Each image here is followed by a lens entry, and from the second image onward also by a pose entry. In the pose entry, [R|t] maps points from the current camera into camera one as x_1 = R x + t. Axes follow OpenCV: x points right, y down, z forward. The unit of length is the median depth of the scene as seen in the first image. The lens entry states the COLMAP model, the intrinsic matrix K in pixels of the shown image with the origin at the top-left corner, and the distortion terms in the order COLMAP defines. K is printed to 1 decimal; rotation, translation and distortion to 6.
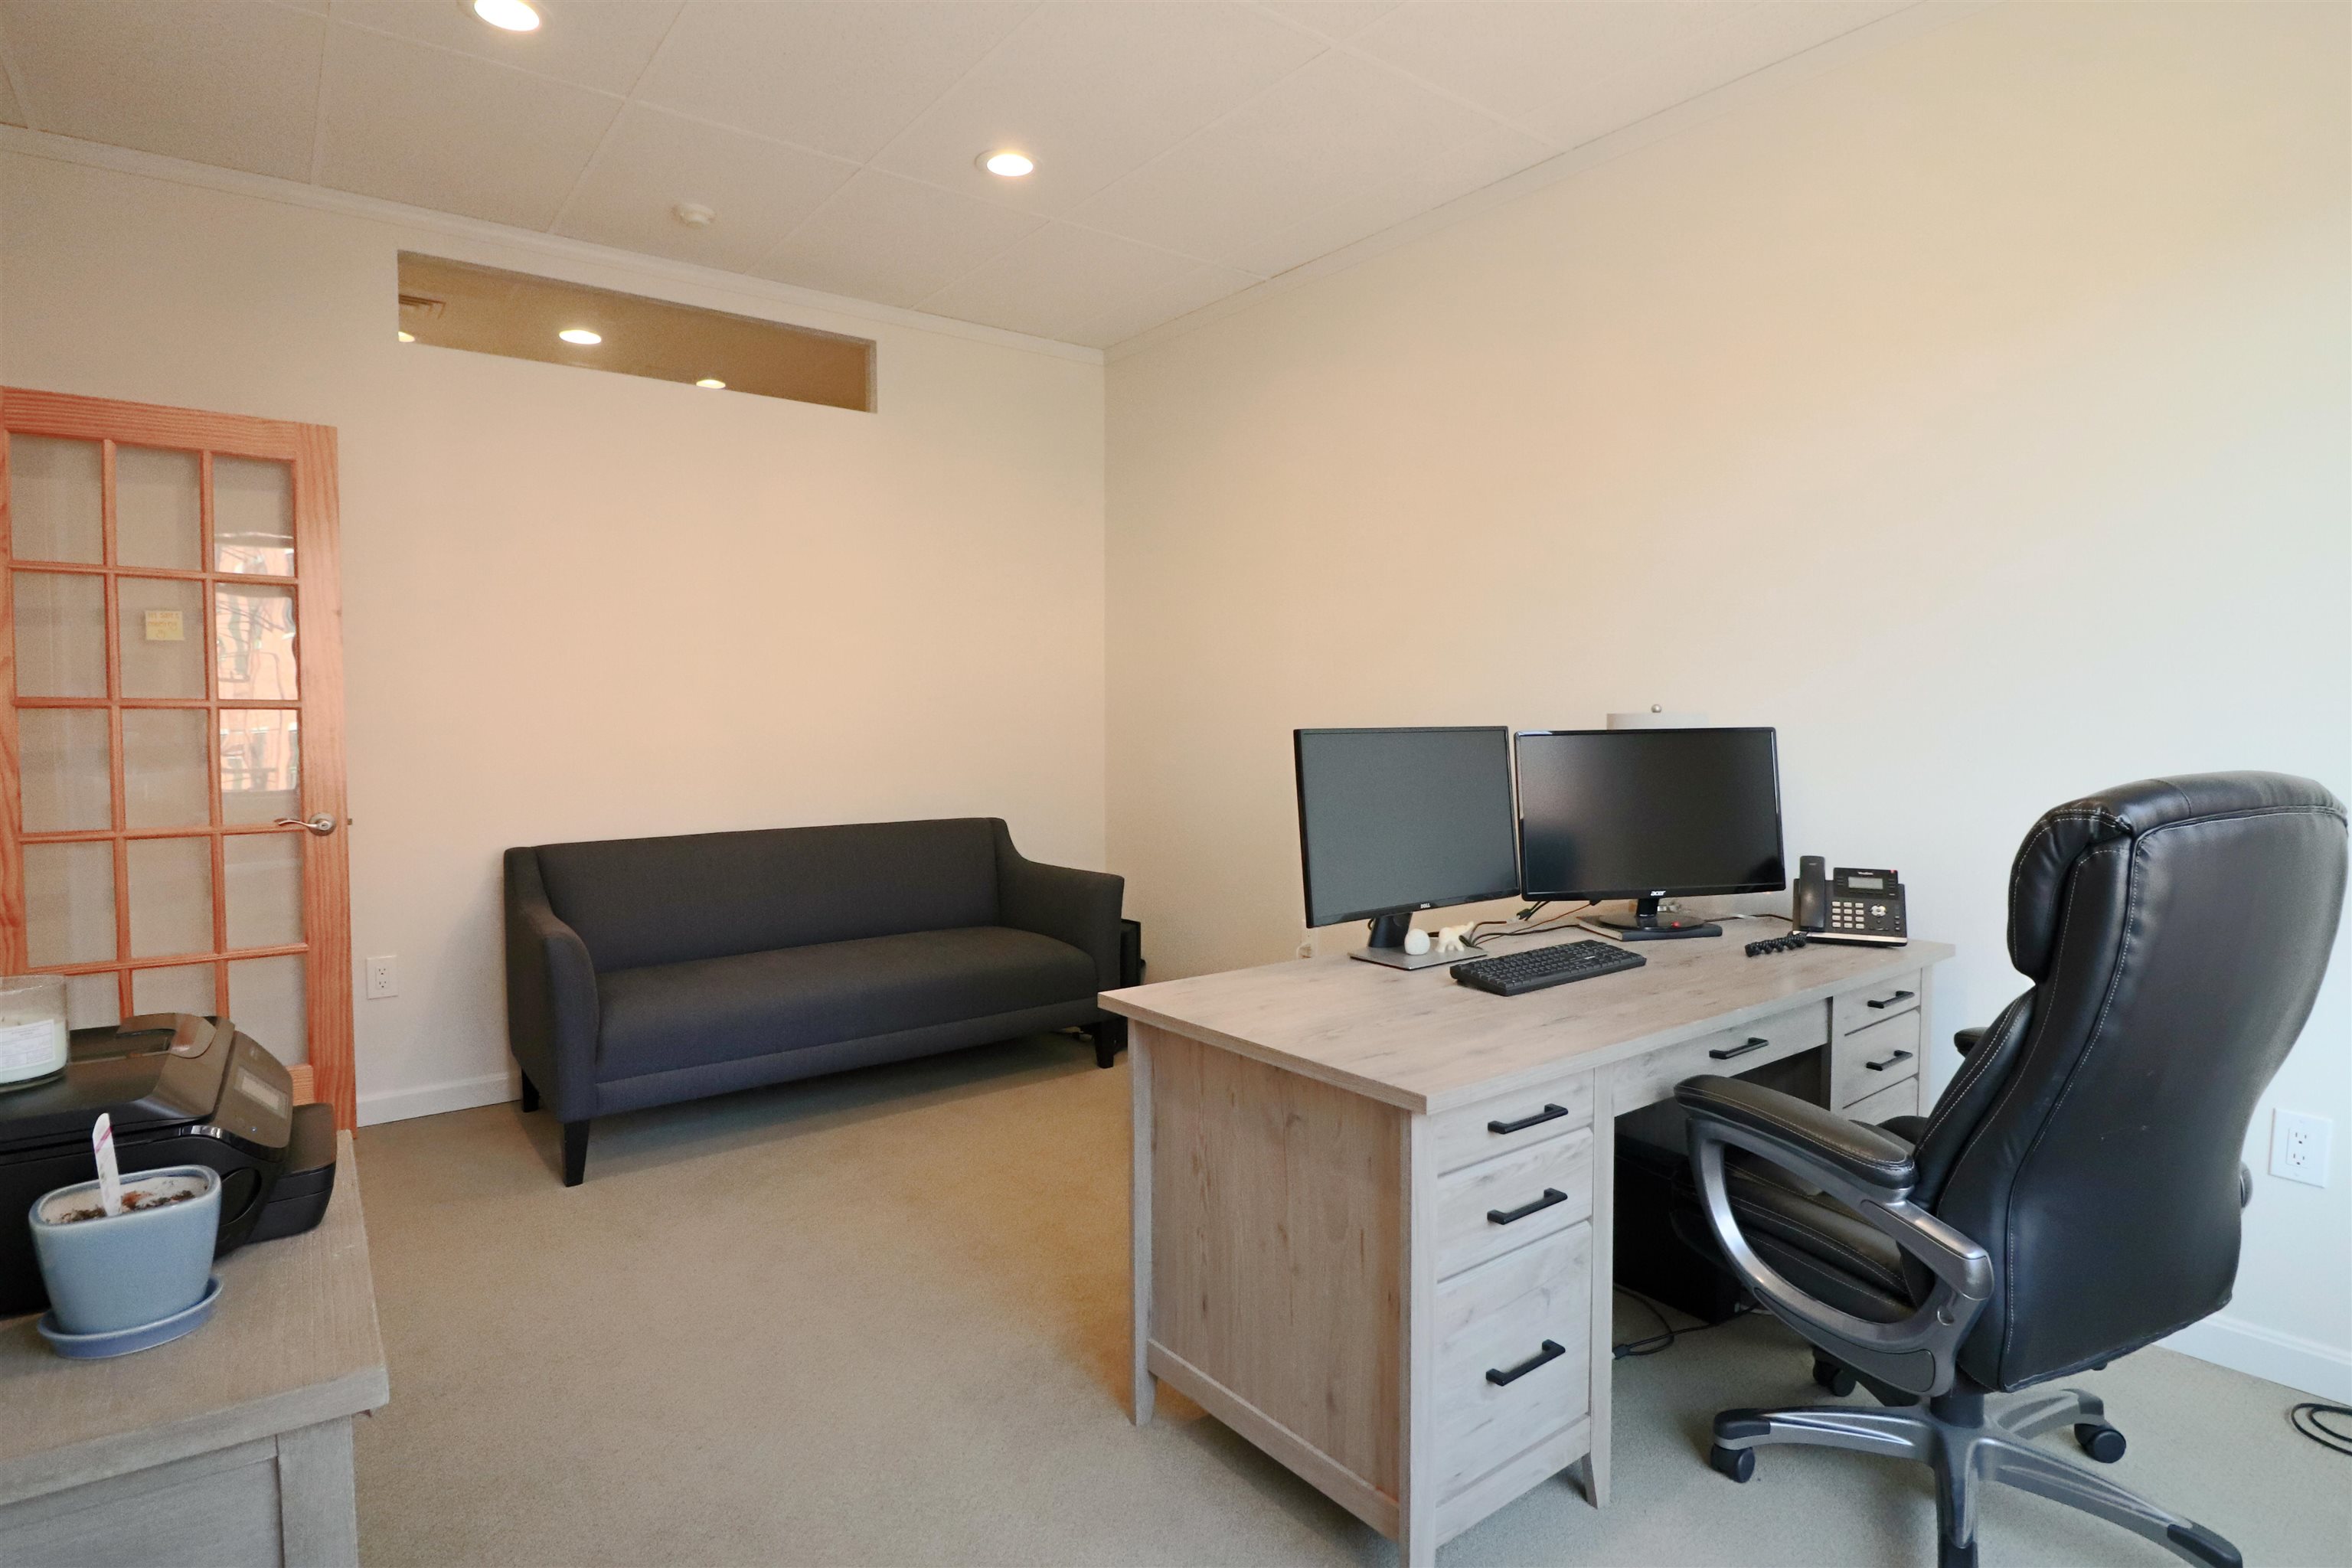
lens RADIAL K [[1209.0, 0, 1186.3], [0, 1209.0, 767.8], [0, 0, 1]] dist [-0.000682, -0.013753]
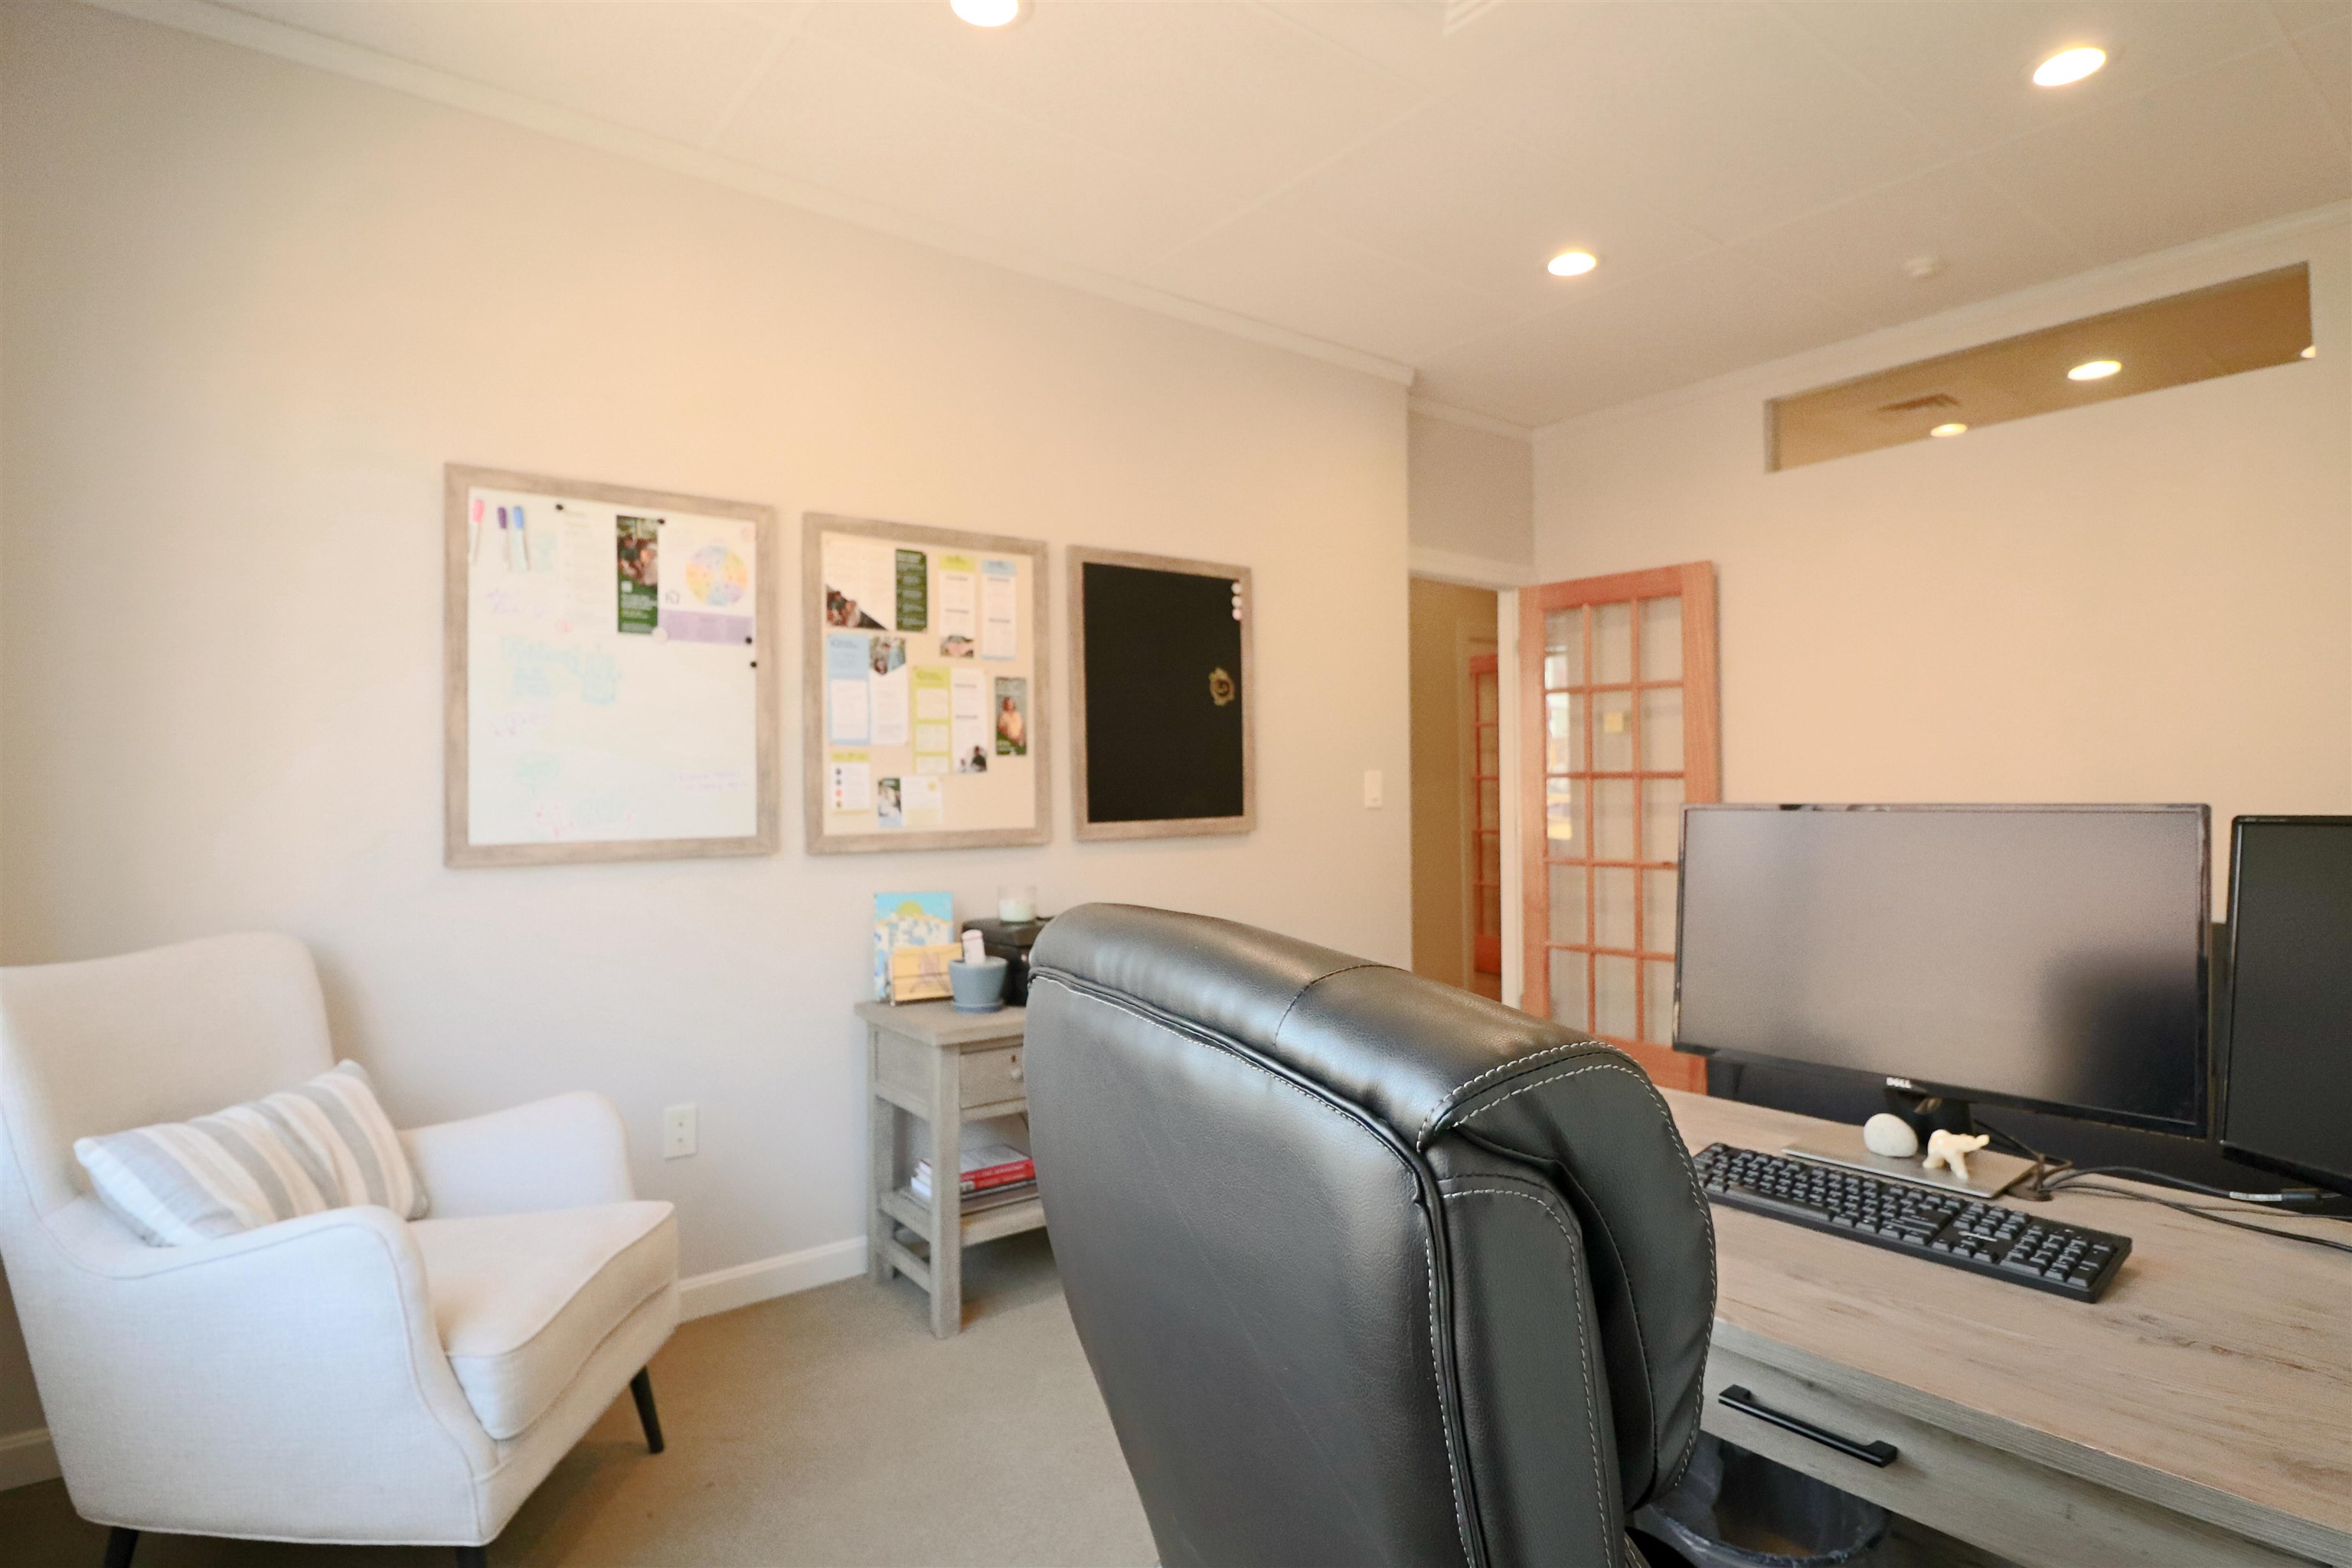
lens RADIAL K [[1209.0, 0, 1186.3], [0, 1209.0, 767.8], [0, 0, 1]] dist [-0.000682, -0.013753]
pose [[0.015056, -0.010893, -0.999827, 0.563707], [-0.035172, 0.999316, -0.011417, -0.021828], [0.999268, 0.035338, 0.014662, 0.410879]]
